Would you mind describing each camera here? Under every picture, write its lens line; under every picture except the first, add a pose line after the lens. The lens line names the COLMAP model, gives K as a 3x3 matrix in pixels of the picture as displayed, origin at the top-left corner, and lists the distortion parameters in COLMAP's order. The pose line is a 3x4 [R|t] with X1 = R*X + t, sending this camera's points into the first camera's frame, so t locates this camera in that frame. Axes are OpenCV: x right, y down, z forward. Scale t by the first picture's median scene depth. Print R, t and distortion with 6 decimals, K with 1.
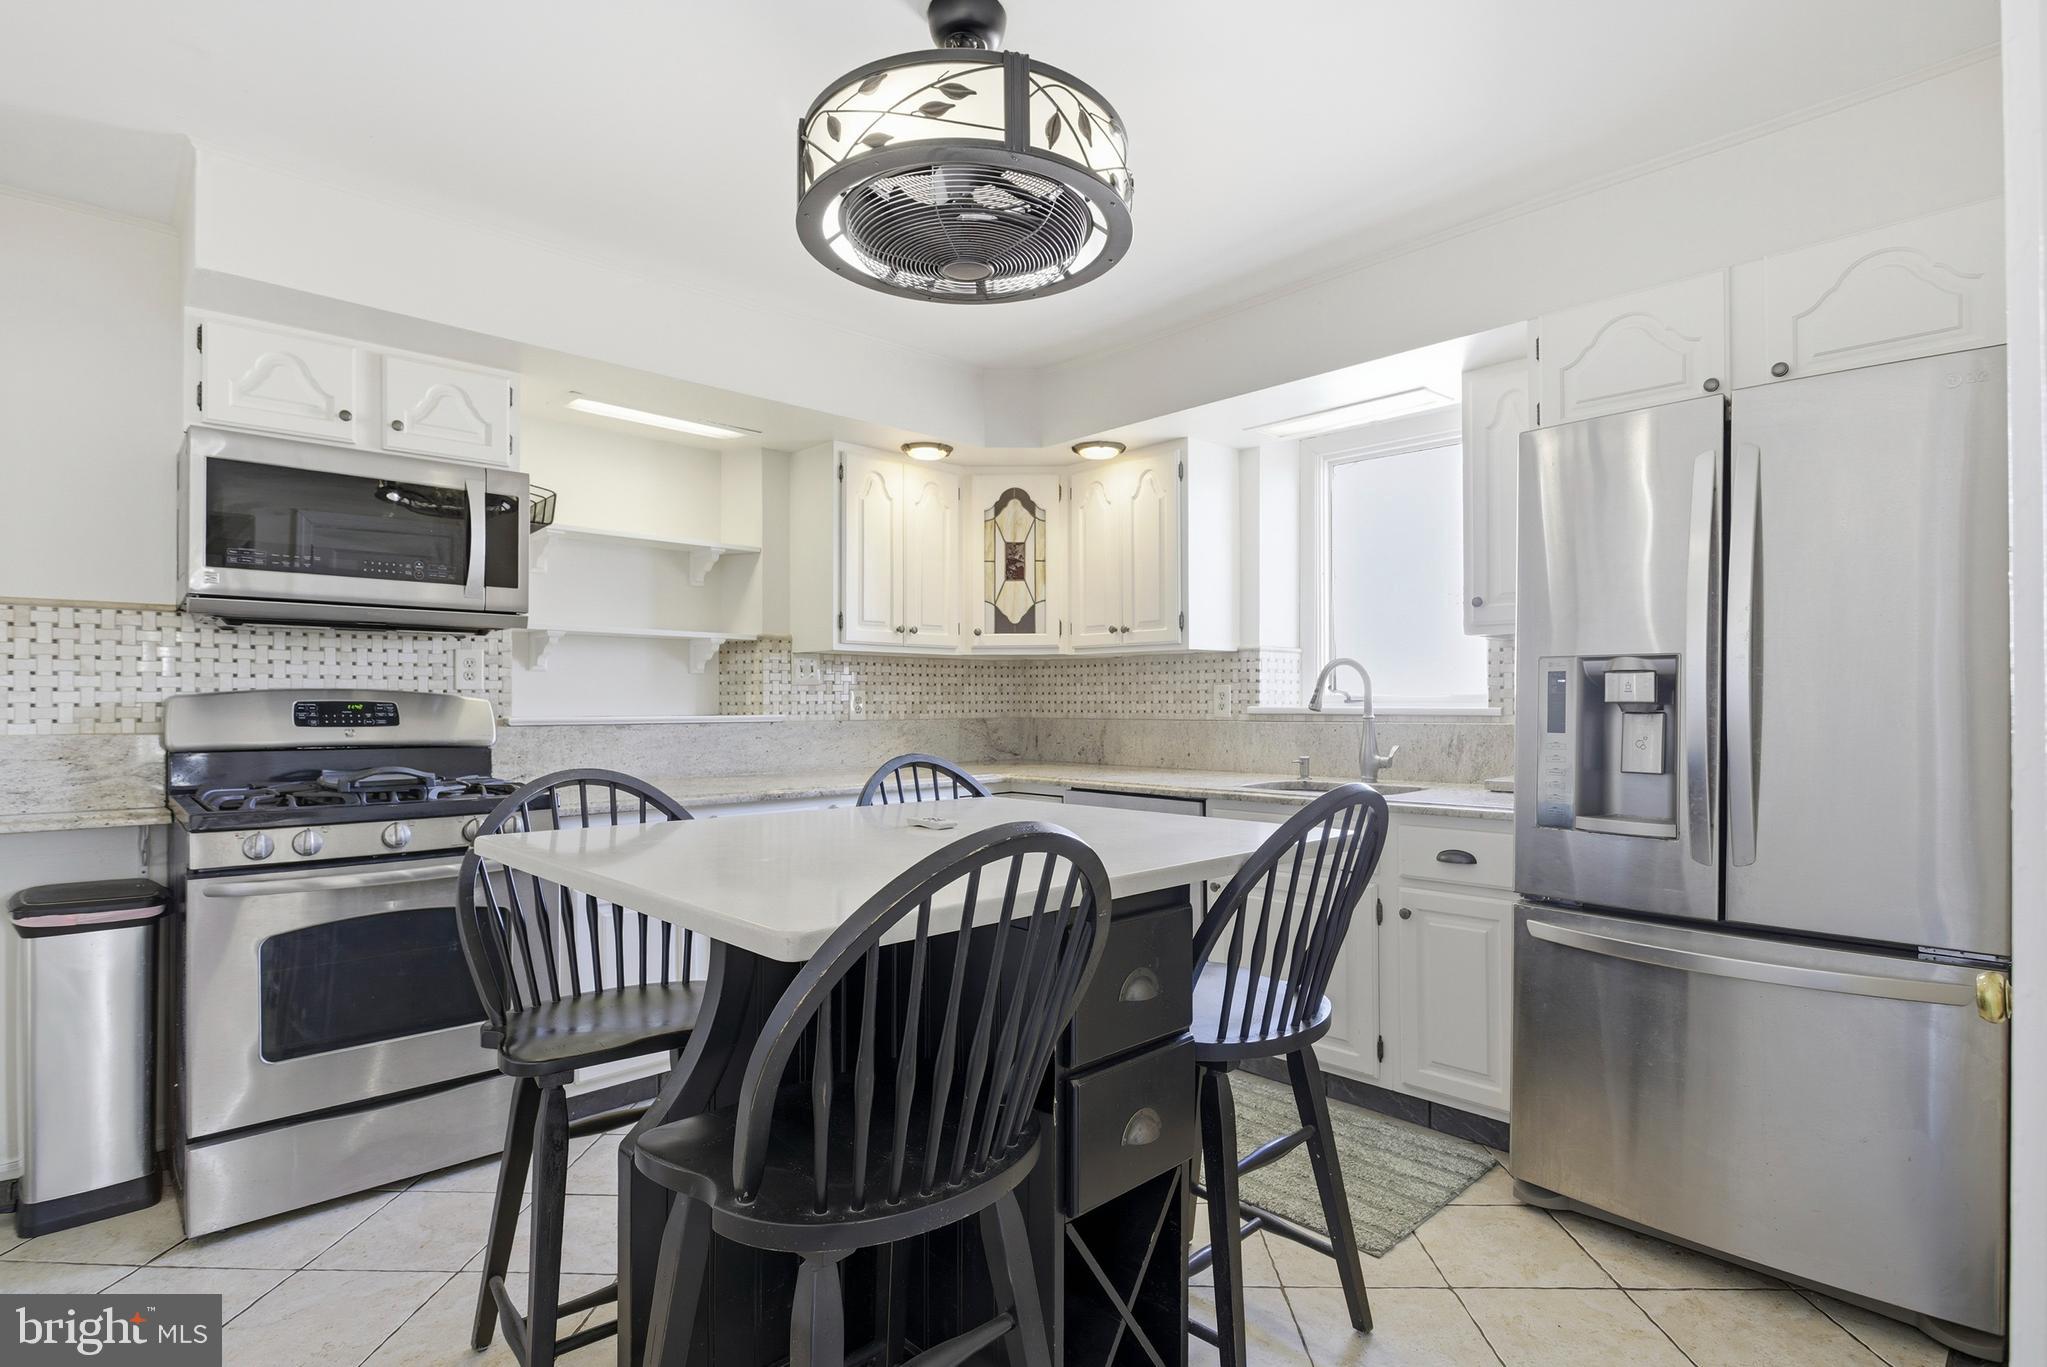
lens RADIAL K [[1055.9, 0, 1019.3], [0, 1055.9, 702.6], [0, 0, 1]] dist [-0.001607, 0.000366]
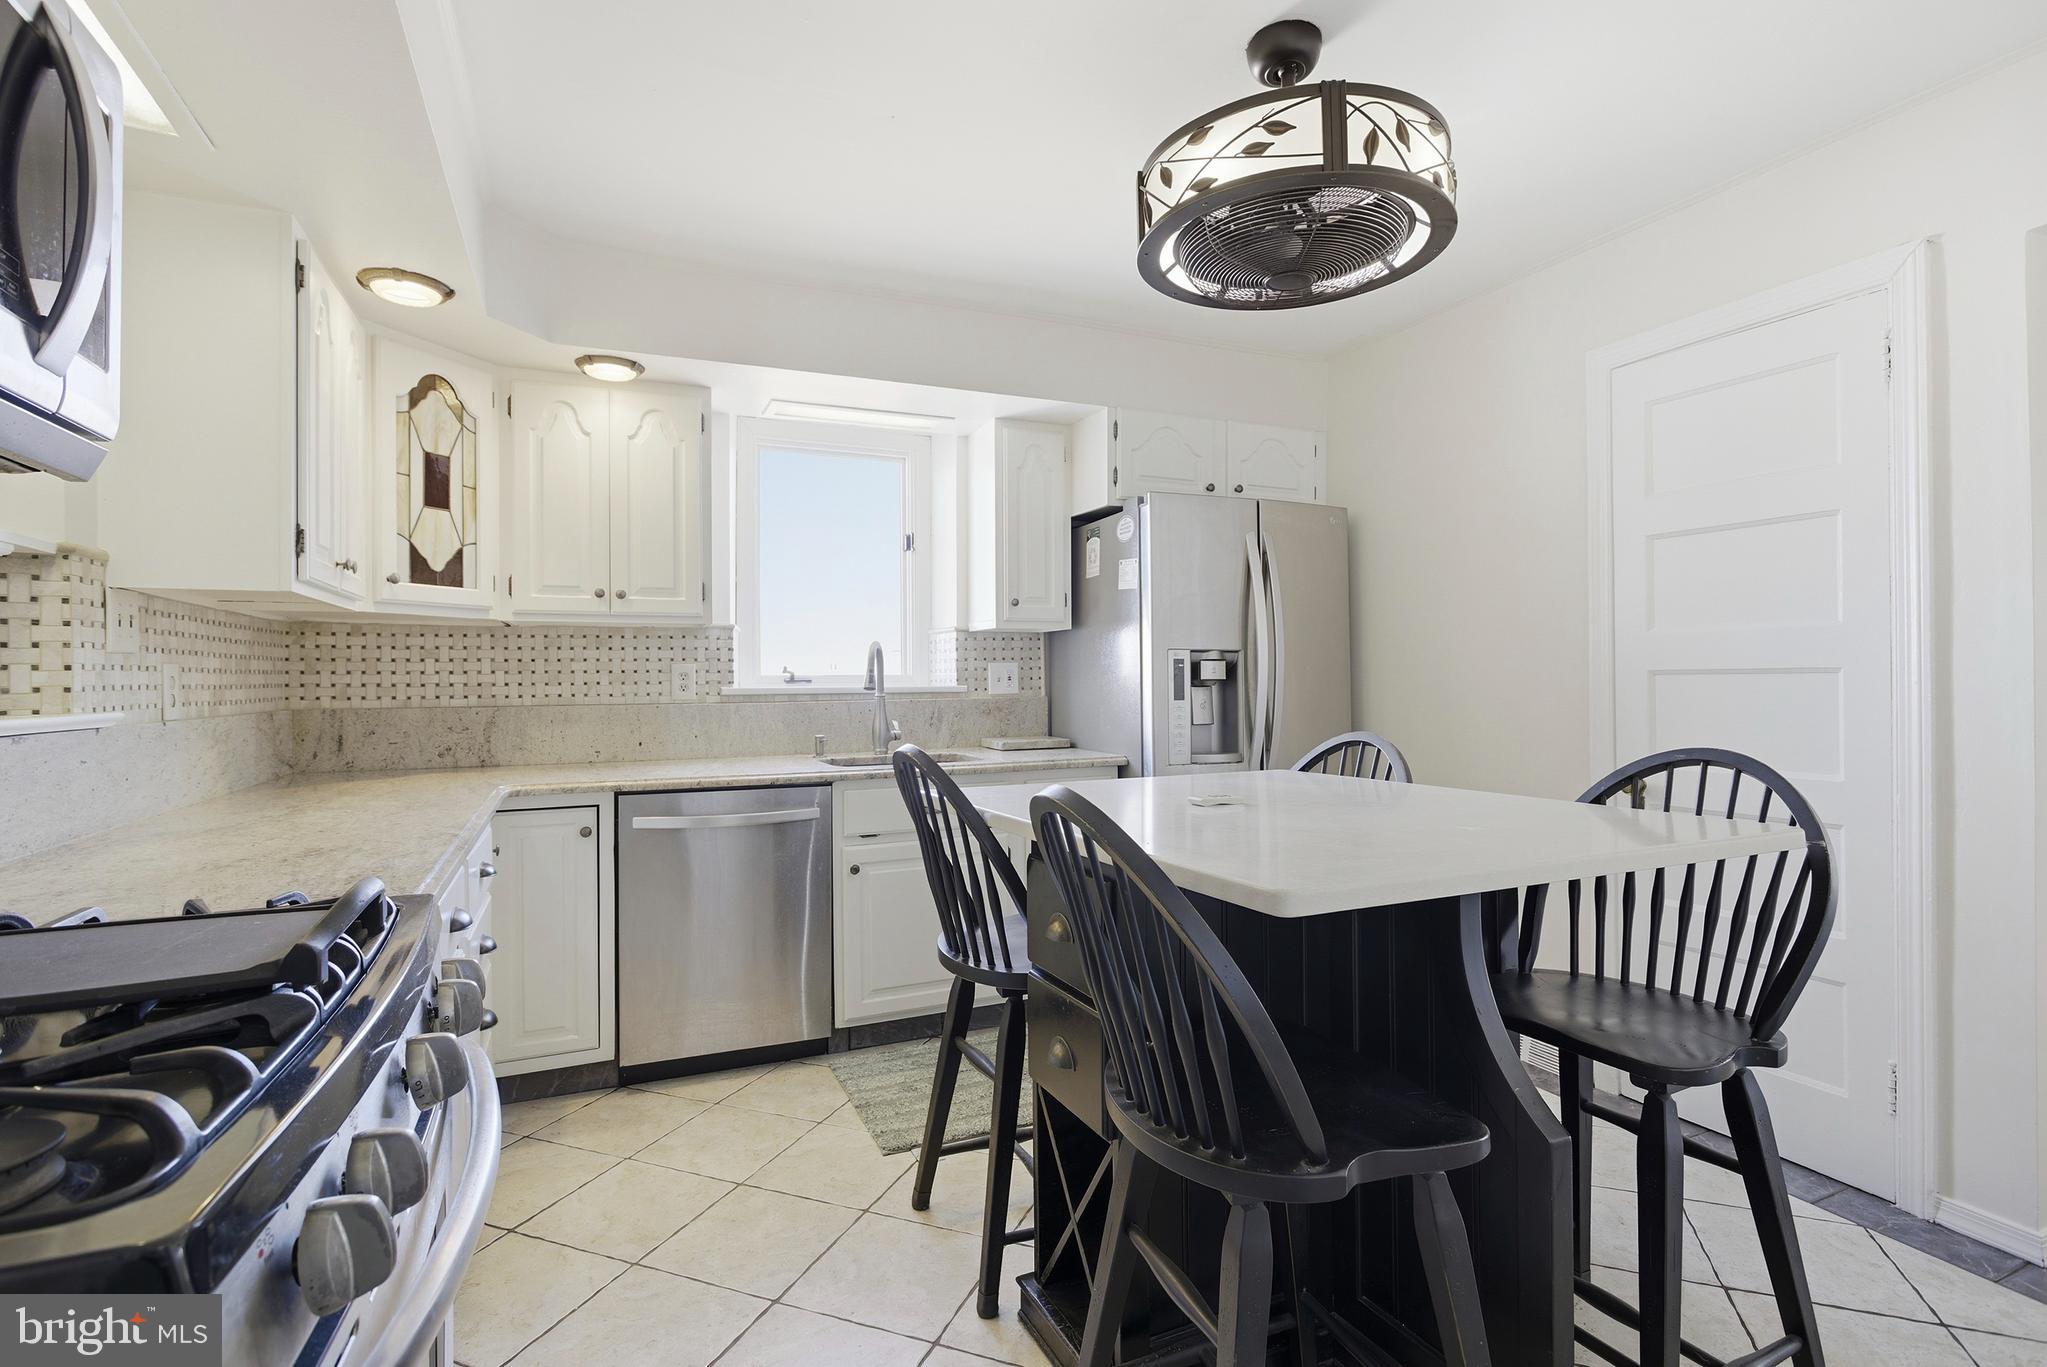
lens RADIAL K [[993.5, 0, 1023.7], [0, 993.5, 675.1], [0, 0, 1]] dist [-0.003331, 0.001664]
pose [[0.322508, 0.003152, 0.946562, -0.506302], [0.007132, 0.999958, -0.005759, -0.000359], [-0.946540, 0.008609, 0.322472, 0.437043]]
